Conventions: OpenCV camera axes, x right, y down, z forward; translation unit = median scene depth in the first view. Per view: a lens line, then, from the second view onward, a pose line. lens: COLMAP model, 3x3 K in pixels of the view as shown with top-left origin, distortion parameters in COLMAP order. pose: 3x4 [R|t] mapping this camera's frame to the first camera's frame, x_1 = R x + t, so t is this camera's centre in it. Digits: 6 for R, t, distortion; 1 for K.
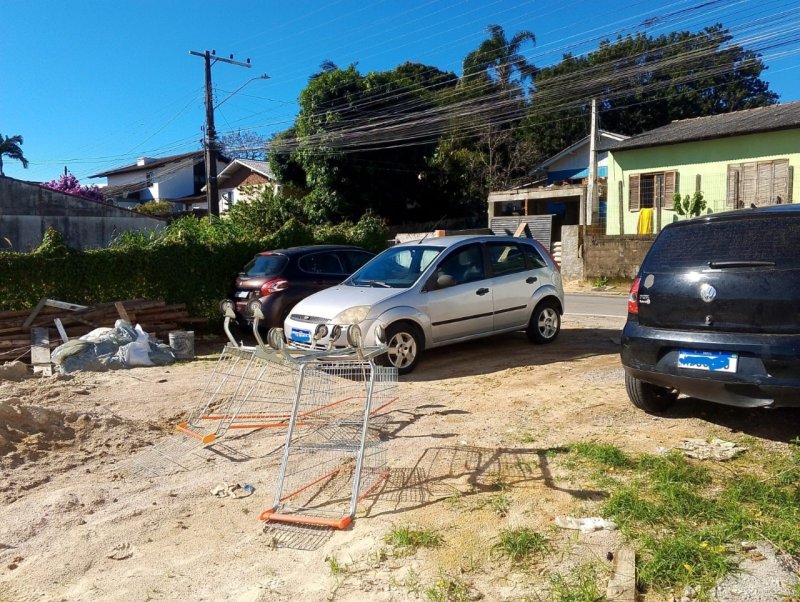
lens RADIAL K [[641.5, 0, 407.3], [0, 641.5, 299.3], [0, 0, 1]] dist [0.137567, -0.274394]
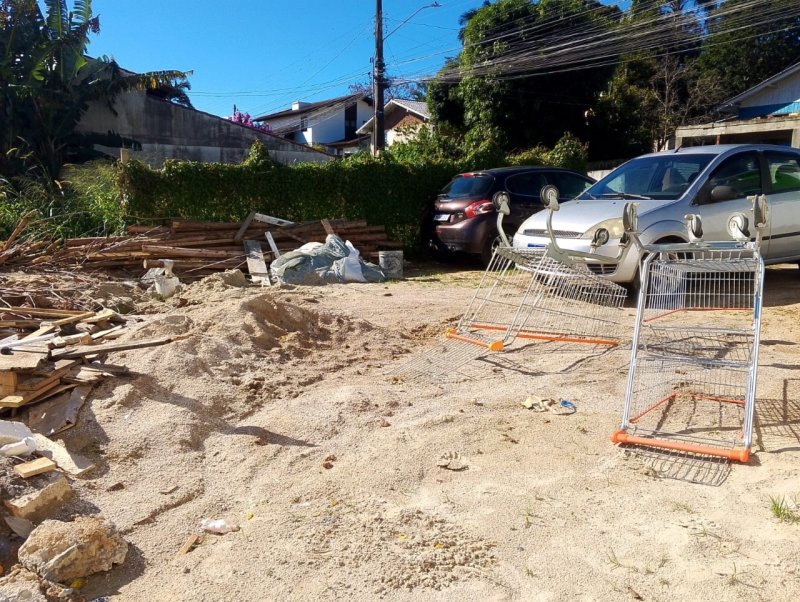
lens RADIAL K [[641.5, 0, 407.3], [0, 641.5, 299.3], [0, 0, 1]] dist [0.137567, -0.274394]
pose [[0.979691, 0.053336, -0.193288, -0.148535], [-0.039438, 0.996399, 0.075054, 0.053652], [0.196595, -0.065907, 0.978267, 0.087442]]
